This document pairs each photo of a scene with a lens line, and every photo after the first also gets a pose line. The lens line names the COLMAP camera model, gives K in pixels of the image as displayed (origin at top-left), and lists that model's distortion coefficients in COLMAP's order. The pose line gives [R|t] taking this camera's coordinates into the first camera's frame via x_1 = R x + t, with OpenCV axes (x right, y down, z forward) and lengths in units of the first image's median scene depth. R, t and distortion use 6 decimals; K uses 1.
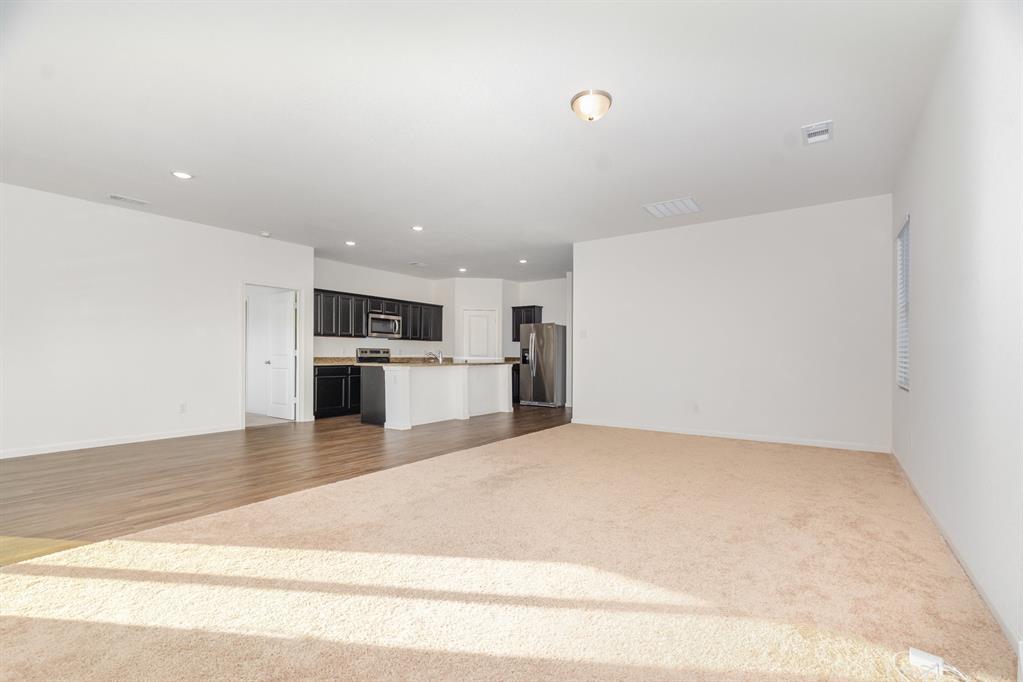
lens RADIAL K [[457.0, 0, 523.2], [0, 457.0, 356.5], [0, 0, 1]] dist [-0.000857, -0.000582]
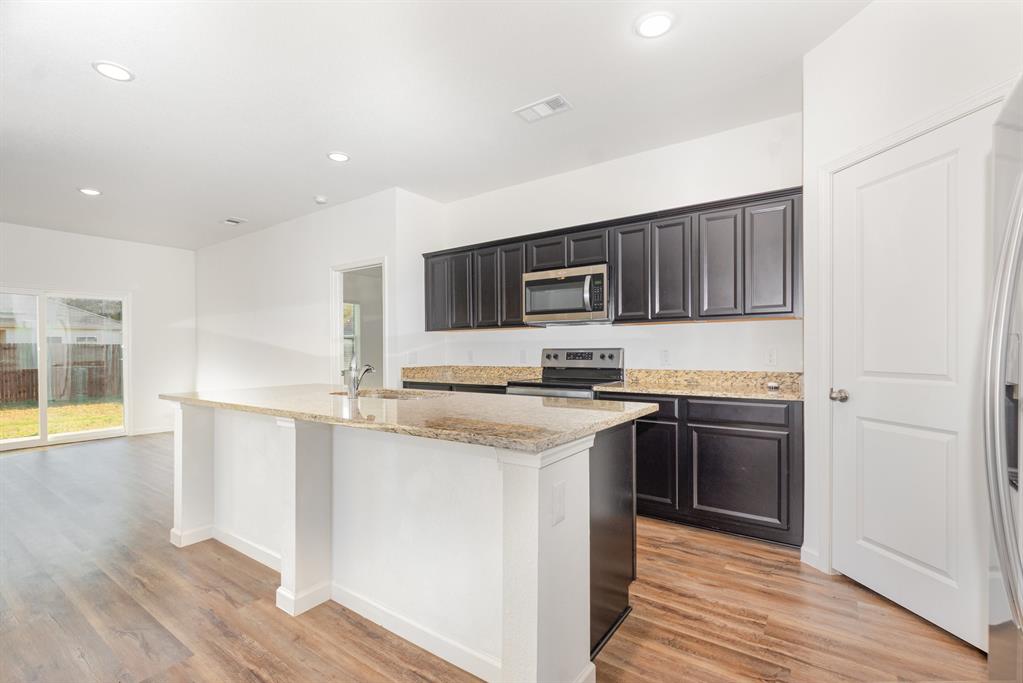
lens RADIAL K [[467.6, 0, 508.6], [0, 467.6, 360.1], [0, 0, 1]] dist [-0.000888, -0.000436]
pose [[-0.028579, 0.019838, -0.999395, 0.134283], [0.006126, 0.999788, 0.019671, -0.015863], [0.999573, -0.005560, -0.028695, 0.977428]]
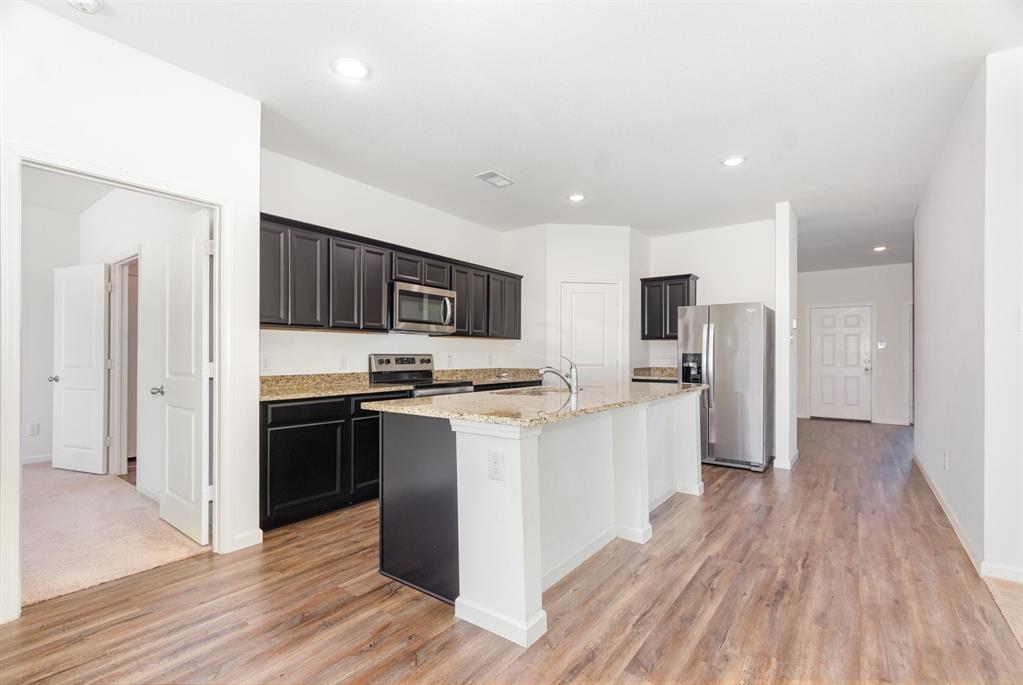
lens RADIAL K [[459.3, 0, 519.0], [0, 459.3, 355.7], [0, 0, 1]] dist [0.001099, 0.000215]
pose [[0.999296, 0.000082, -0.037521, -0.185566], [-0.000049, 1.000000, 0.000900, -0.016588], [0.037521, -0.000897, 0.999295, 0.513331]]
